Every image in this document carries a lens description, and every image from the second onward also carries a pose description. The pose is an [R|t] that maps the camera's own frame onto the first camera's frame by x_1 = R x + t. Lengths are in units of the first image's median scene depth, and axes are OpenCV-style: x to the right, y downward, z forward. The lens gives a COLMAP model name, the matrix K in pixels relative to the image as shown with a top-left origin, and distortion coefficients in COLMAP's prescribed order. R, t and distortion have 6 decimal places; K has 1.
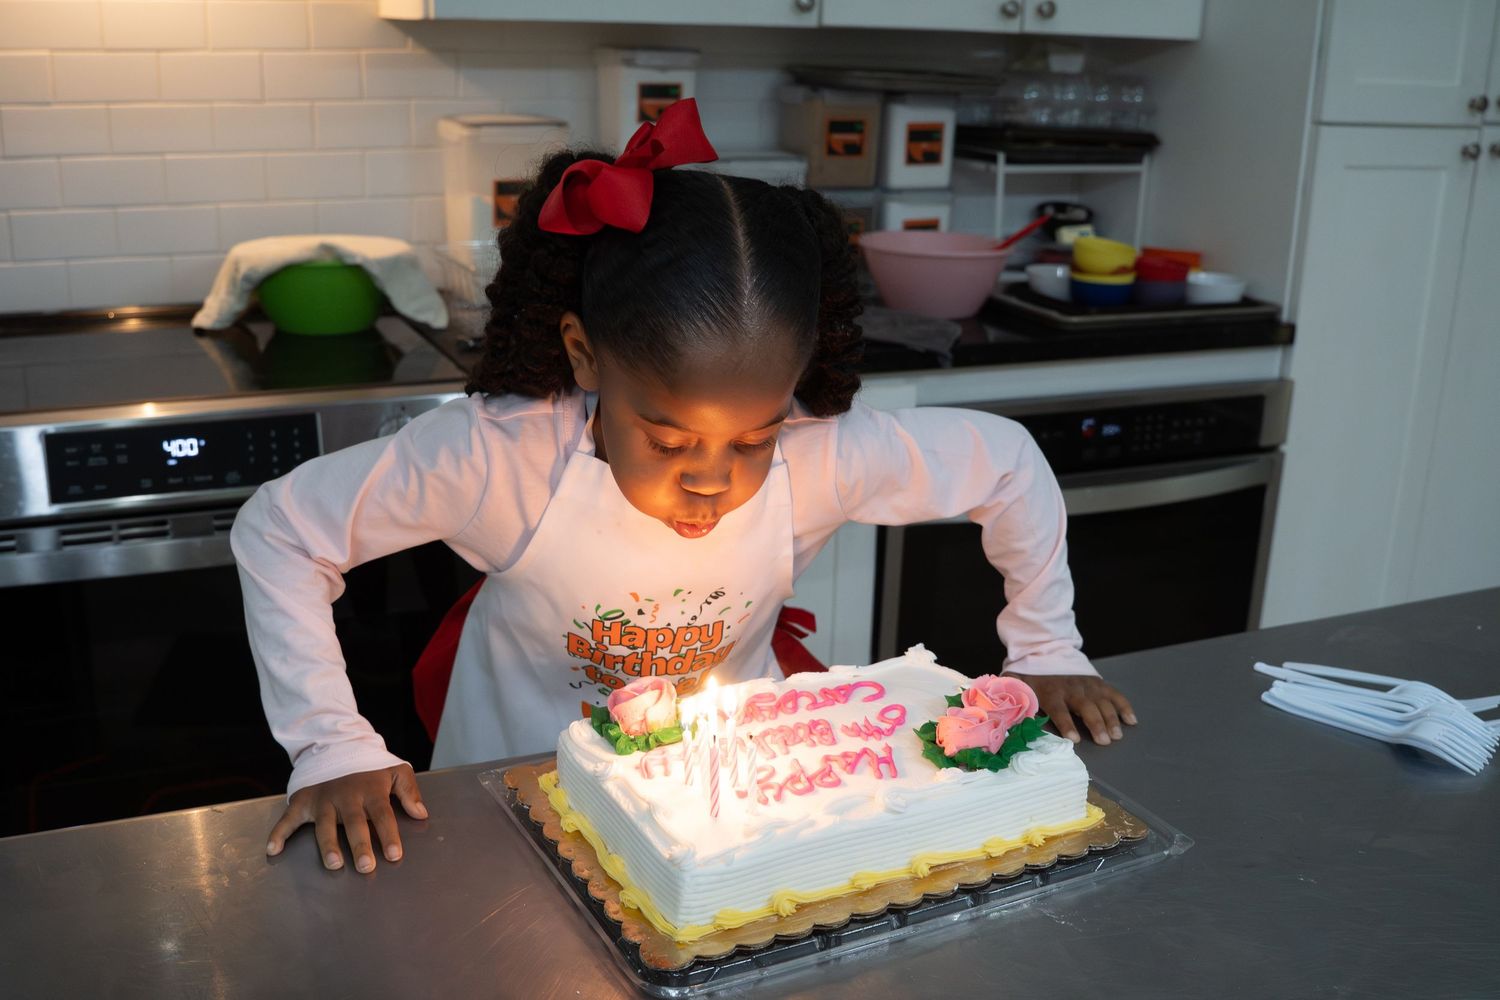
lens RADIAL K [[1542.9, 0, 745.9], [0, 1542.9, 481.9], [0, 0, 1]] dist [-0.109903, -0.002194]
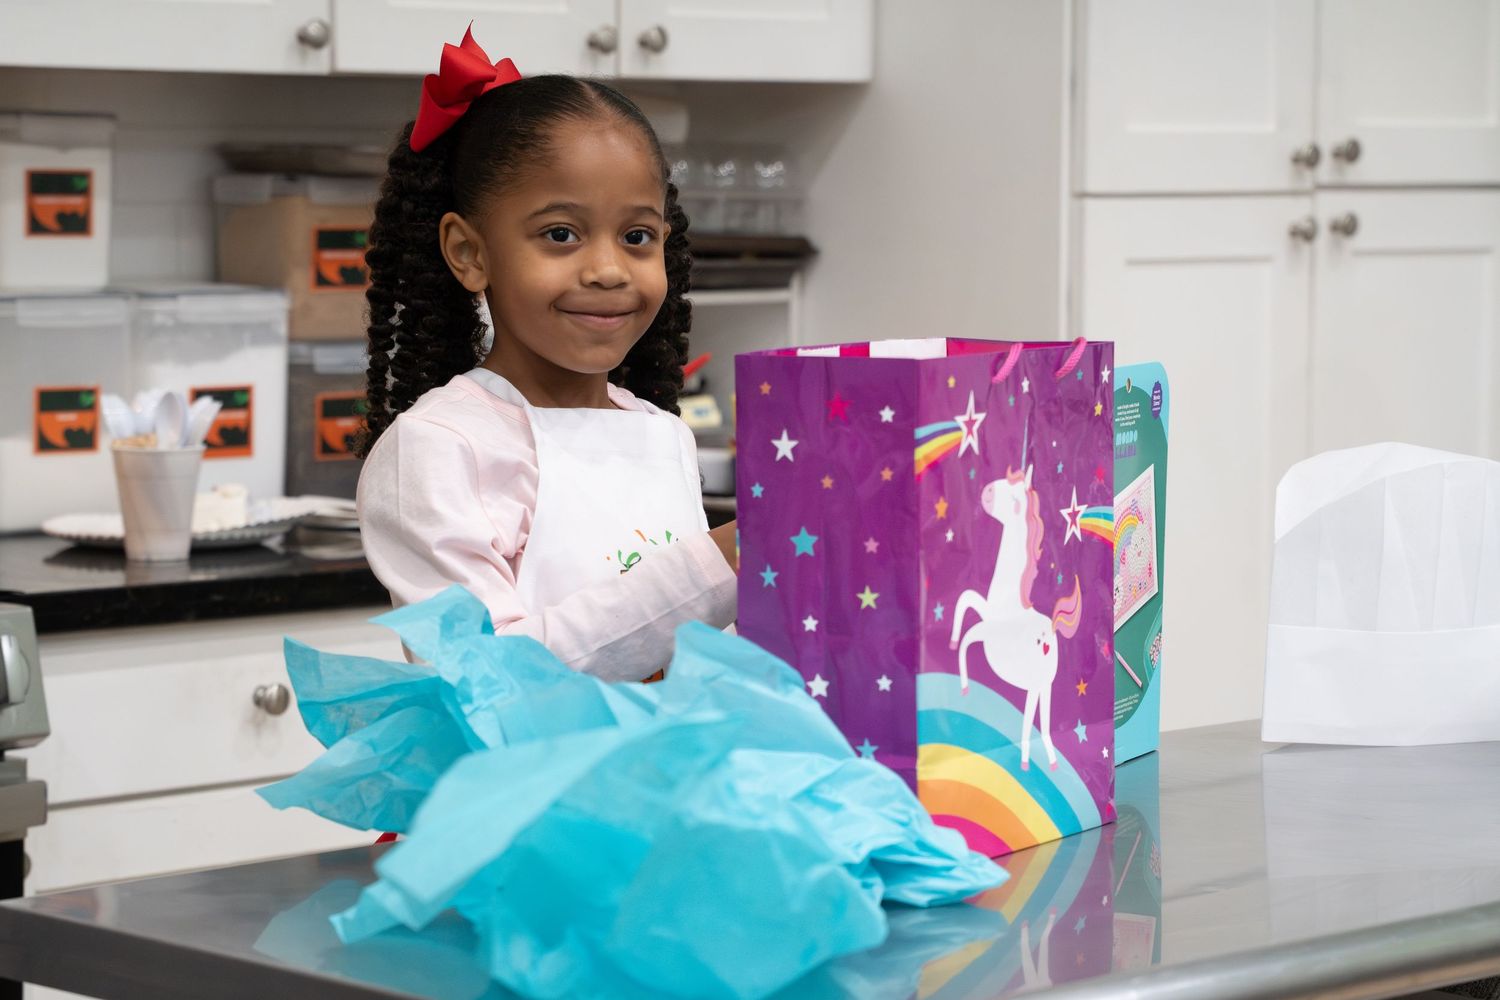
lens RADIAL K [[4268.3, 0, 750.0], [0, 4268.3, 500.0], [0, 0, 1]] dist [0.433873, -0.229531]
pose [[0.939021, -0.051926, 0.339918, -0.384494], [0.120604, 0.975470, -0.184157, 0.210376], [-0.322017, 0.213923, 0.922248, -0.621465]]
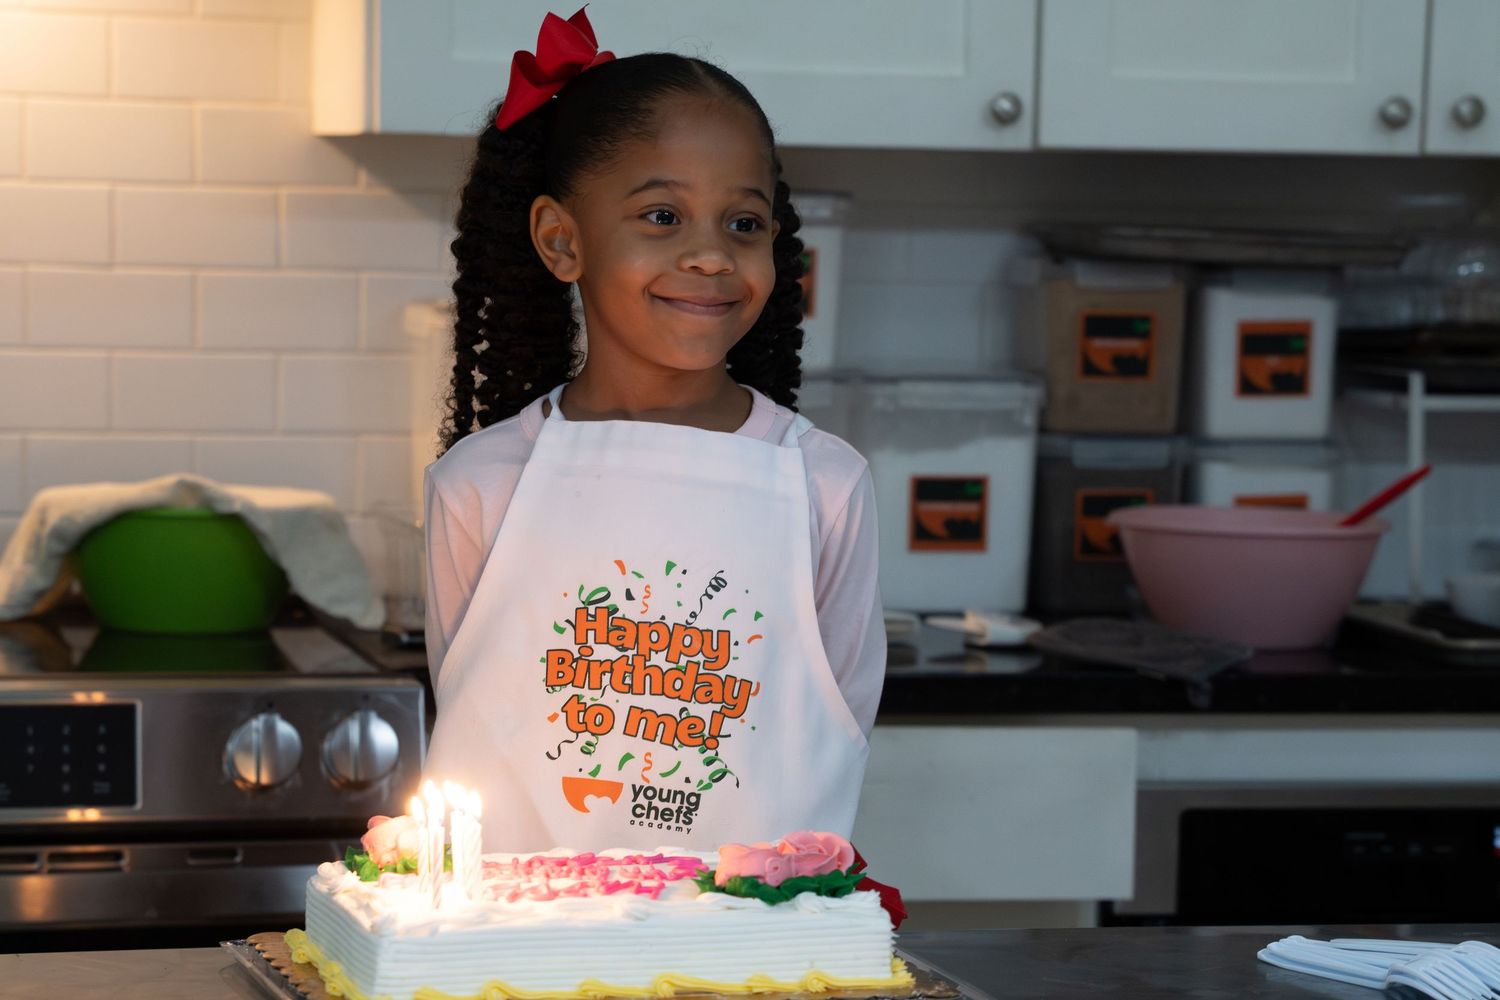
lens RADIAL K [[4268.3, 0, 750.0], [0, 4268.3, 500.0], [0, 0, 1]] dist [0.433873, -0.229531]
pose [[0.983508, 0.007951, -0.180689, 0.230535], [-0.048460, 0.974089, -0.220912, 0.196545], [0.174251, 0.226025, 0.958410, -0.551520]]
